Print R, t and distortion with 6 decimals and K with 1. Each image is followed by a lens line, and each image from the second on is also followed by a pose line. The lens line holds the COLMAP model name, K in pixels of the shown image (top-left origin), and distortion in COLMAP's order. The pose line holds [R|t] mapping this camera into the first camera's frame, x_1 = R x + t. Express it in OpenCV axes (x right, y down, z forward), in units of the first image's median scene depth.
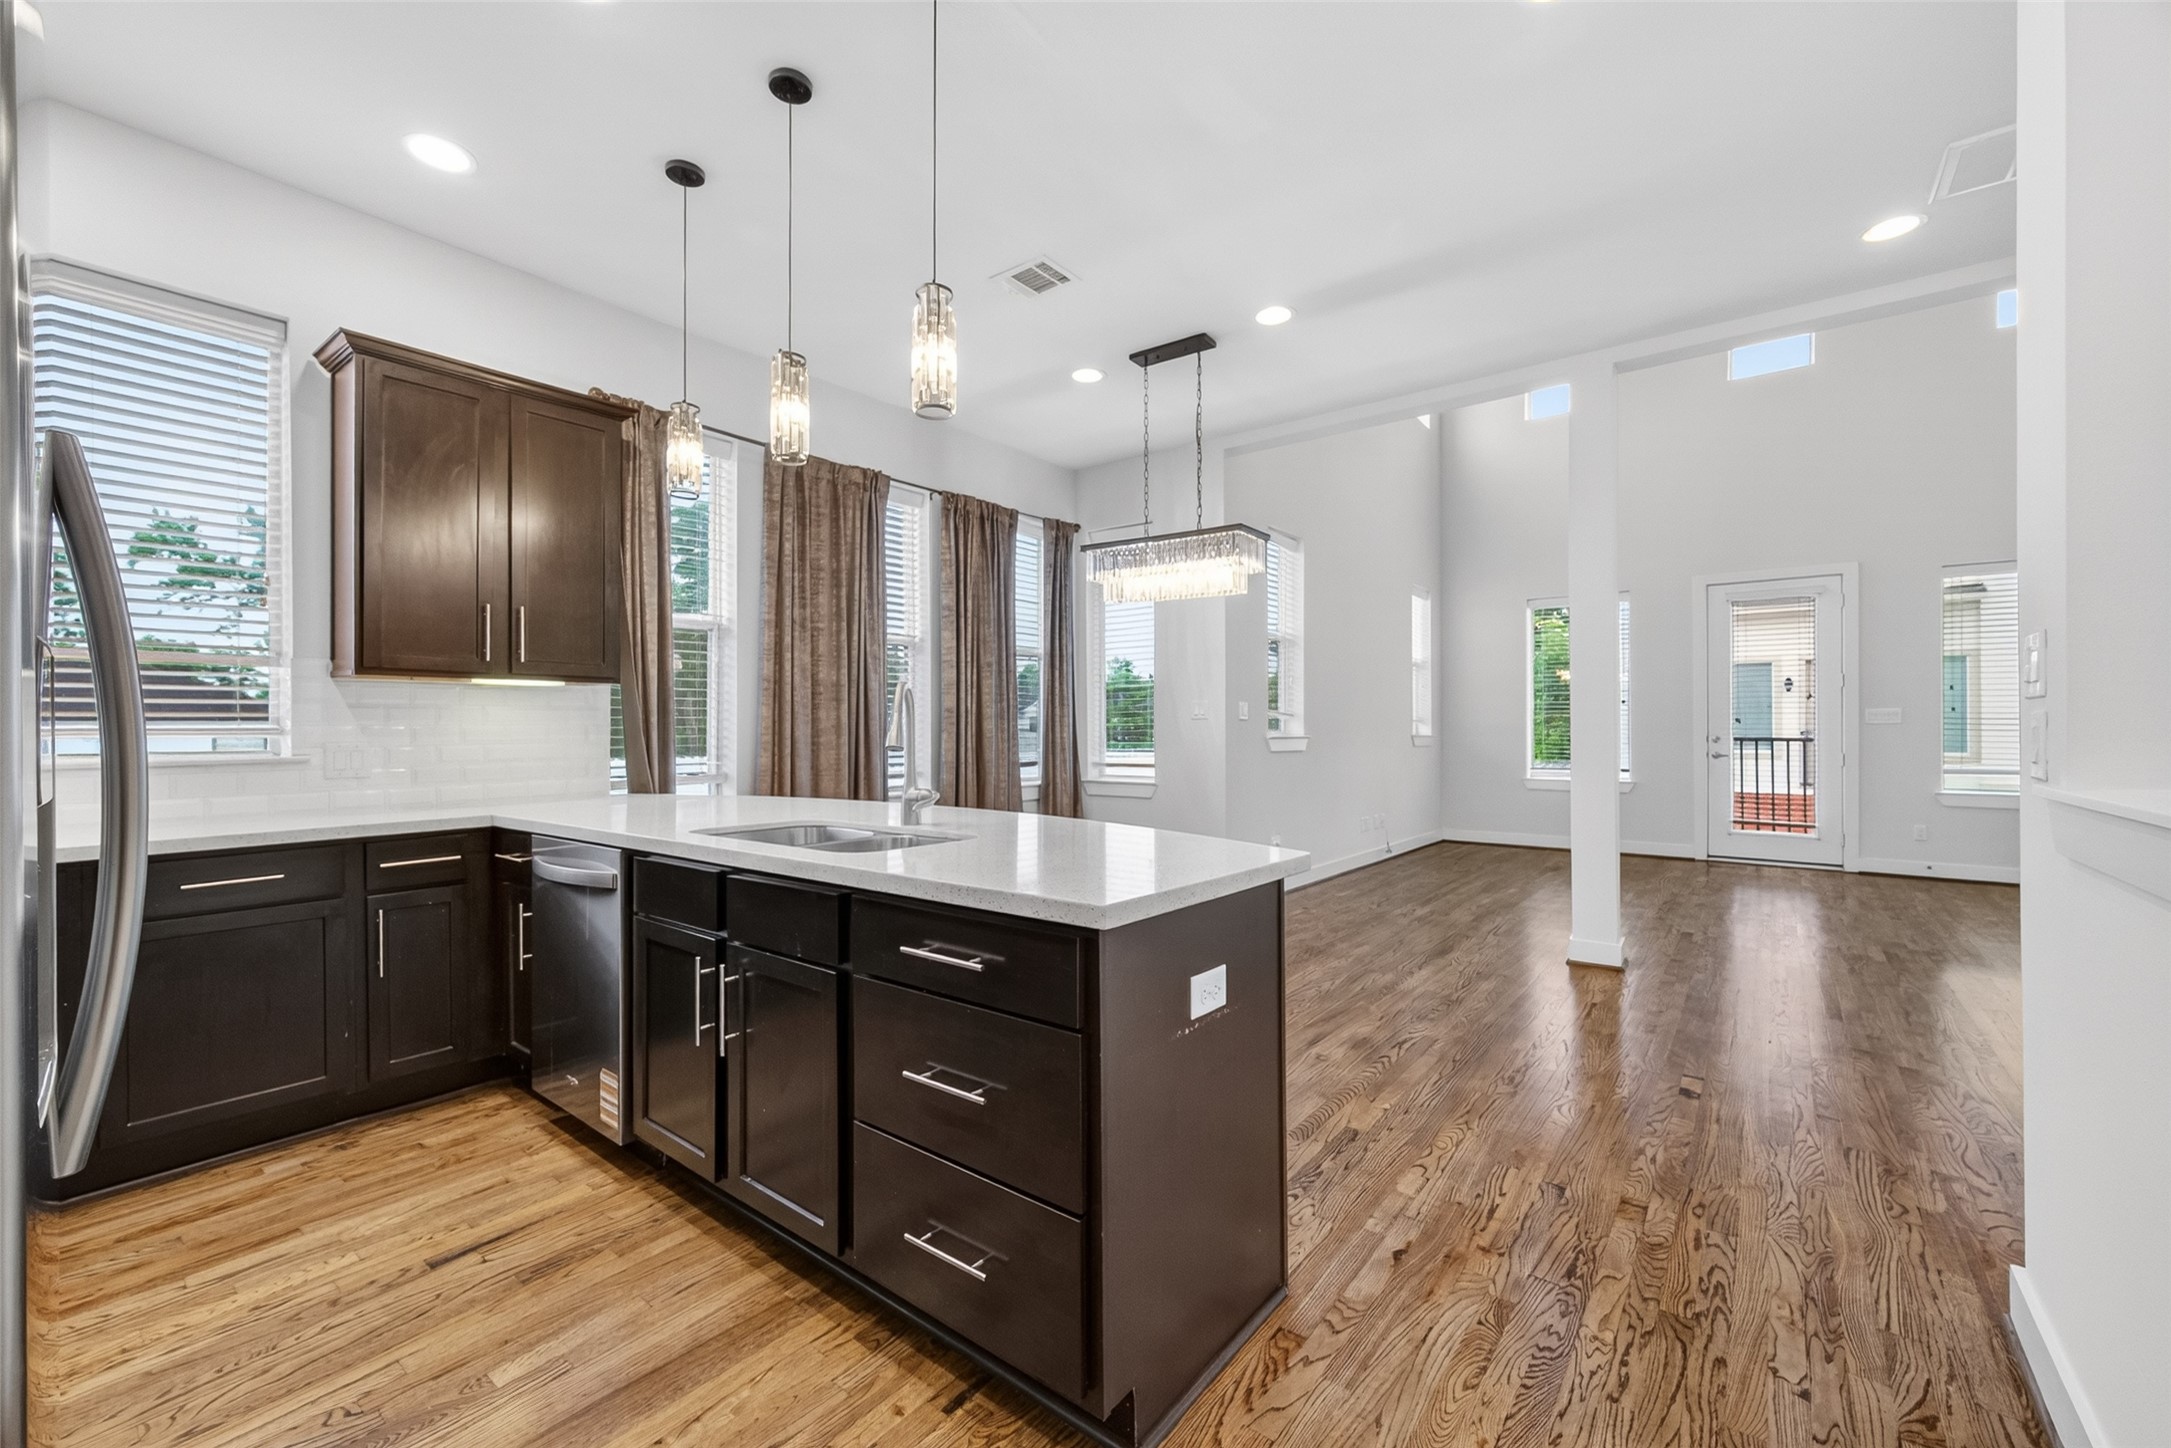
lens RADIAL K [[876.1, 0, 1091.2], [0, 876.1, 727.4], [0, 0, 1]] dist [0.001353, -0.000106]
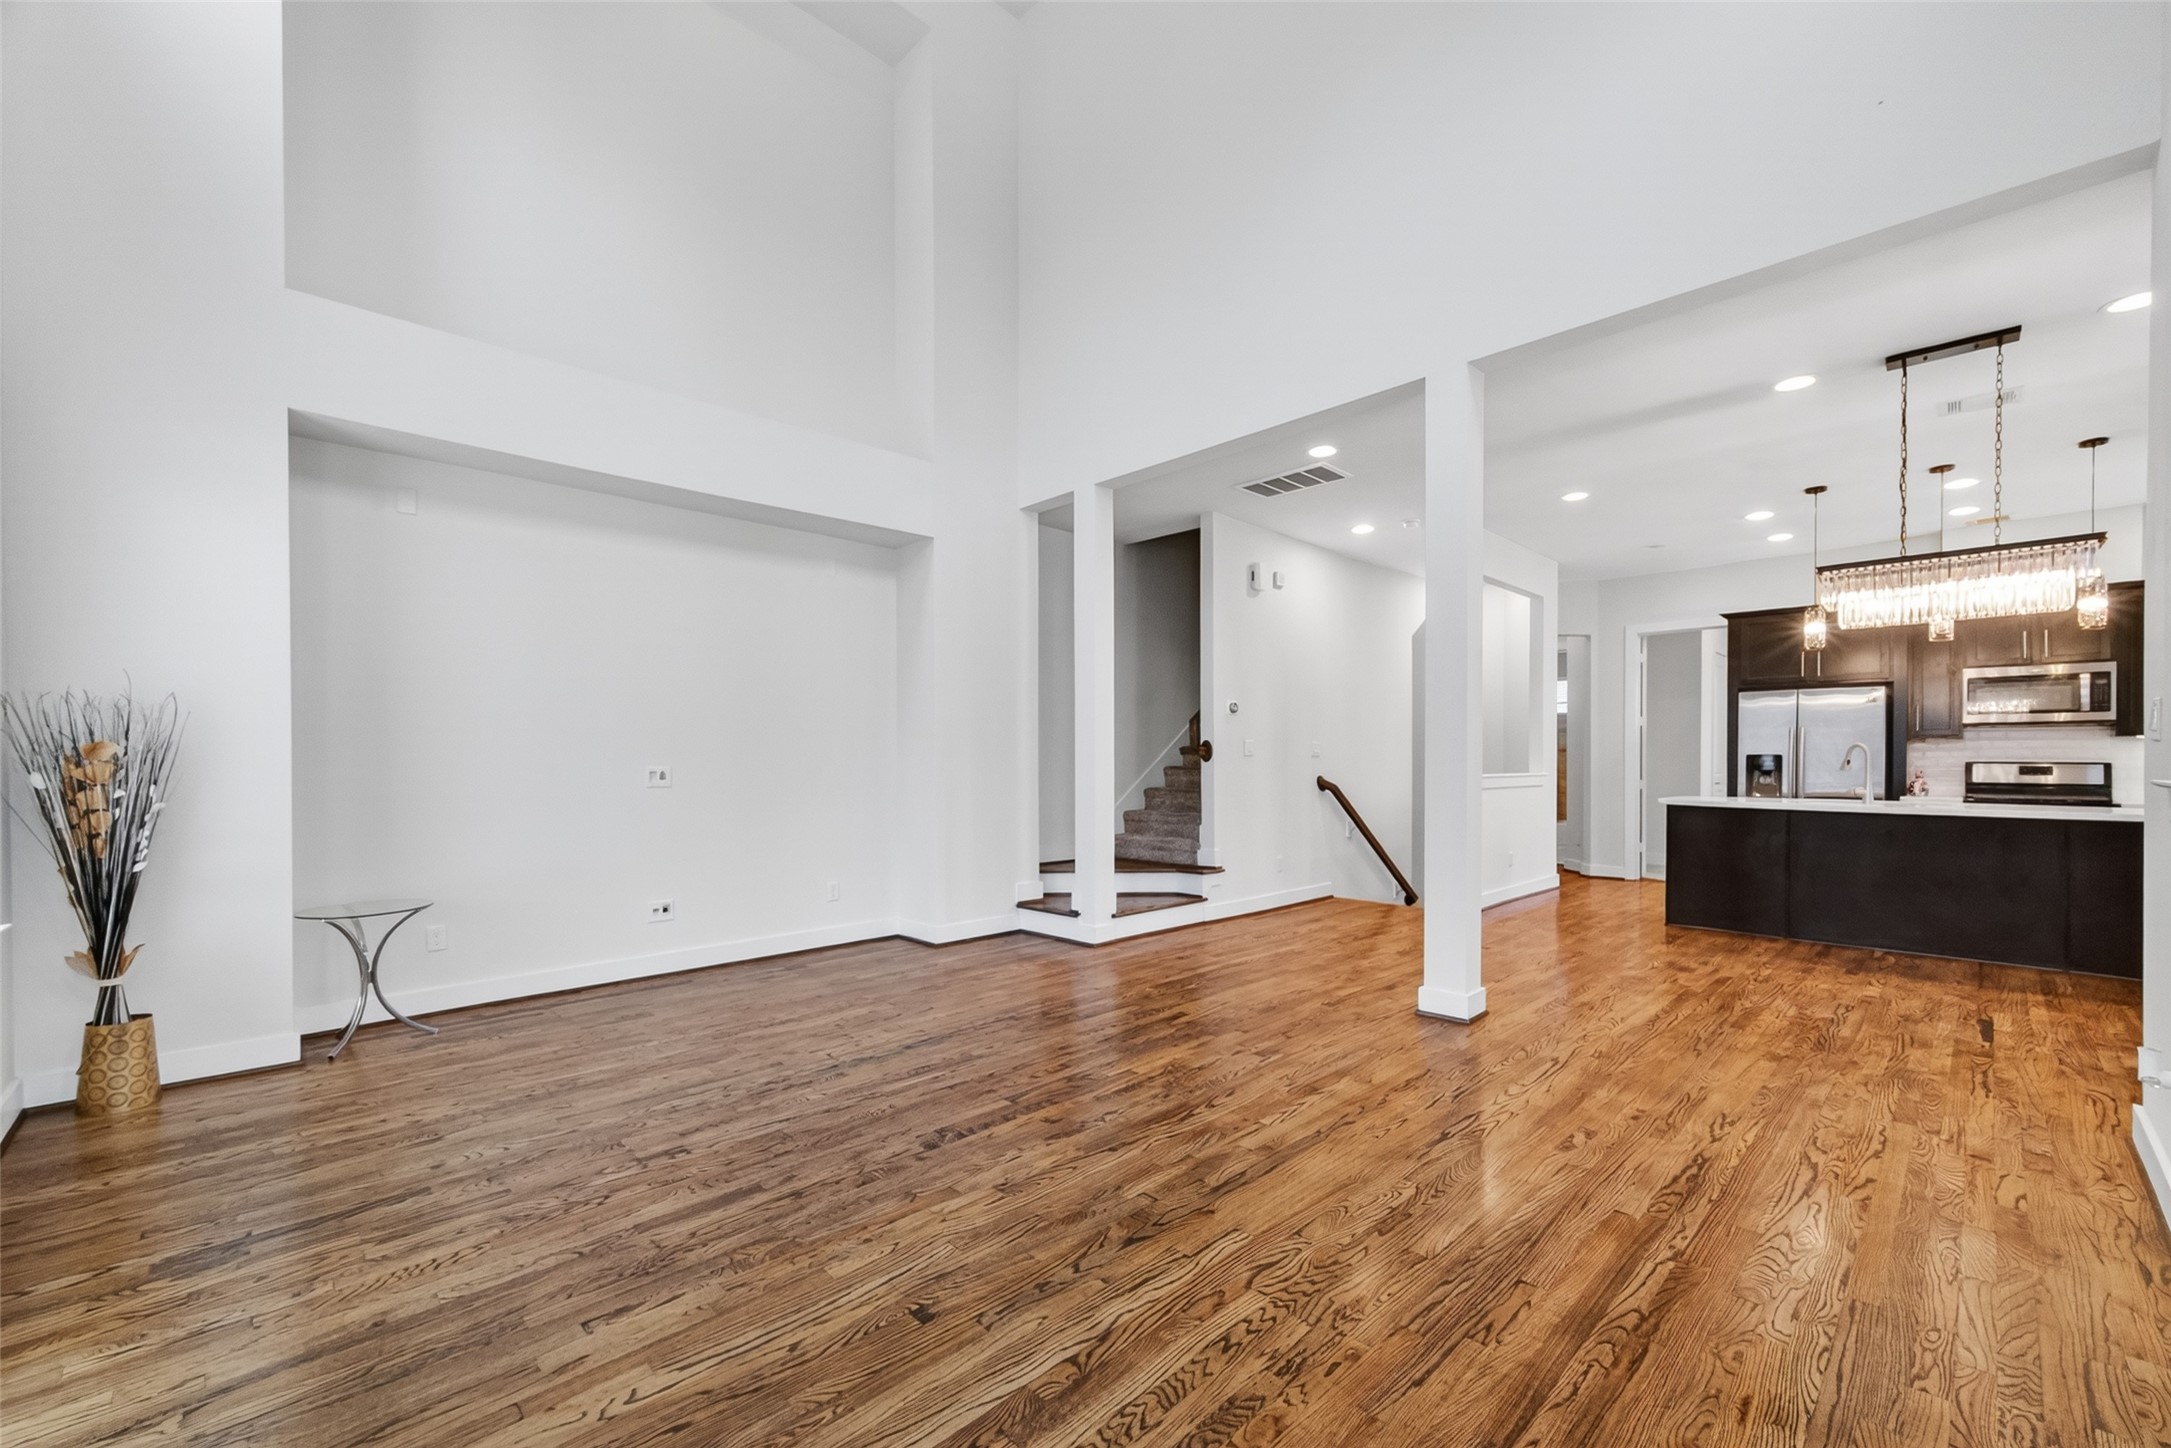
lens RADIAL K [[886.6, 0, 1091.2], [0, 886.6, 765.4], [0, 0, 1]] dist [0.008967, 0.000808]
pose [[-0.991911, -0.000945, 0.126929, 1.166218], [0.000011, 0.999972, 0.007536, -0.002468], [-0.126933, 0.007477, -0.991883, 2.749374]]
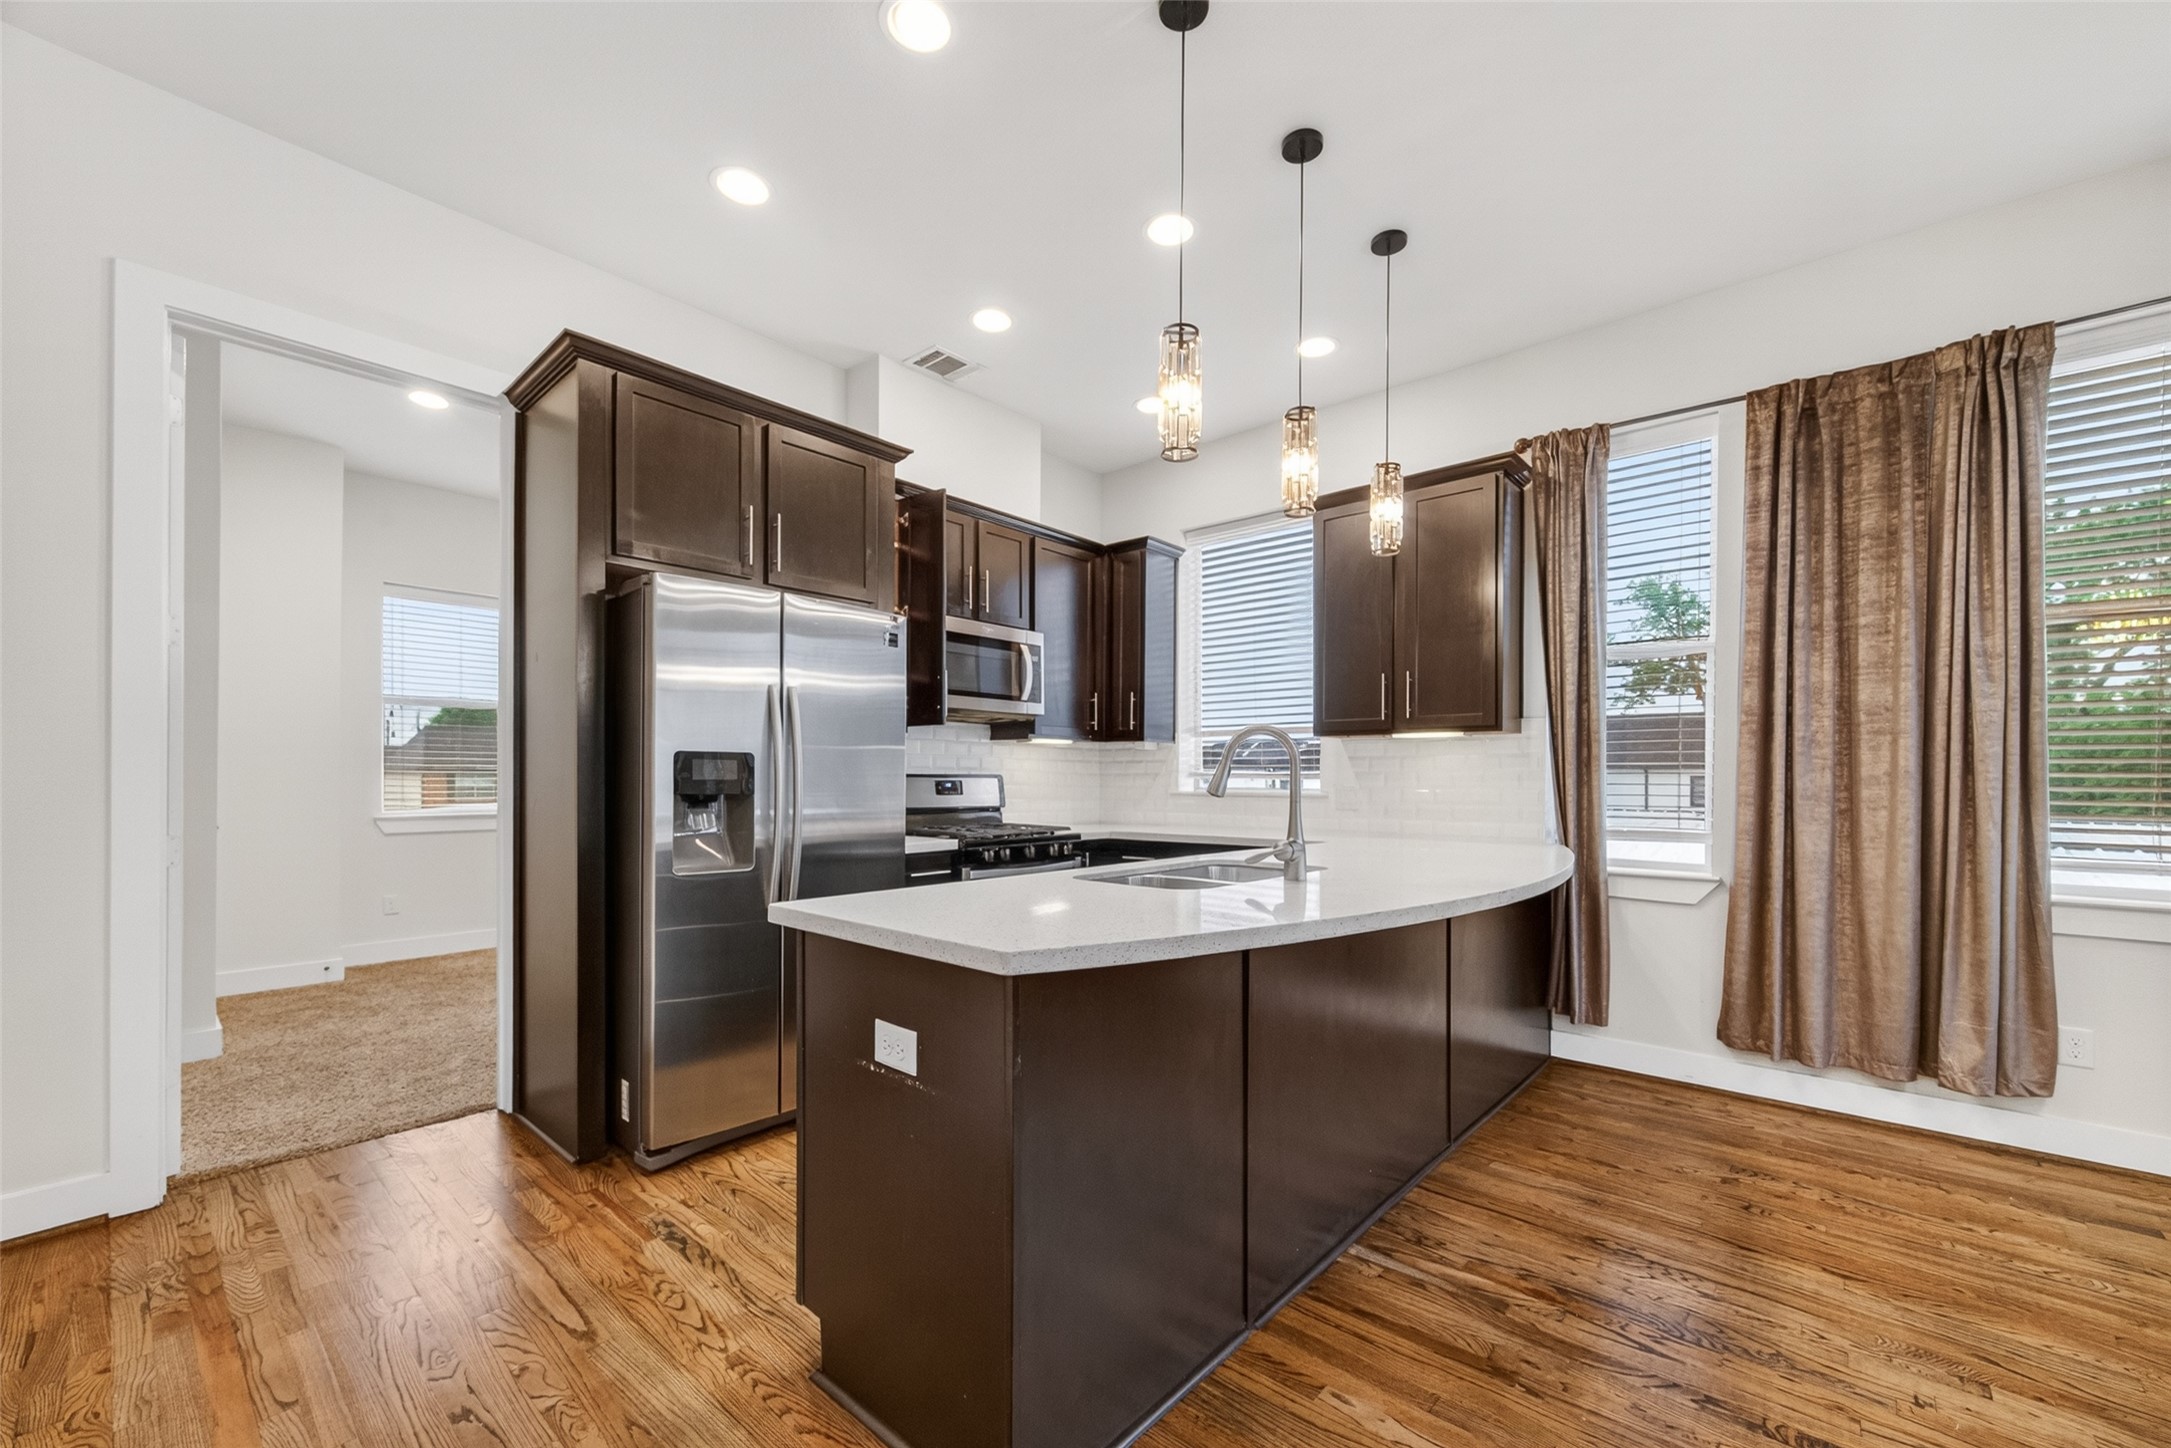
lens RADIAL K [[880.7, 0, 1082.2], [0, 880.7, 775.3], [0, 0, 1]] dist [0.000452, 0.000439]
pose [[-0.066354, -0.000738, -0.997796, 0.555967], [-0.006292, 0.999980, -0.000321, 0.005604], [0.997776, 0.006256, -0.066357, 0.650813]]
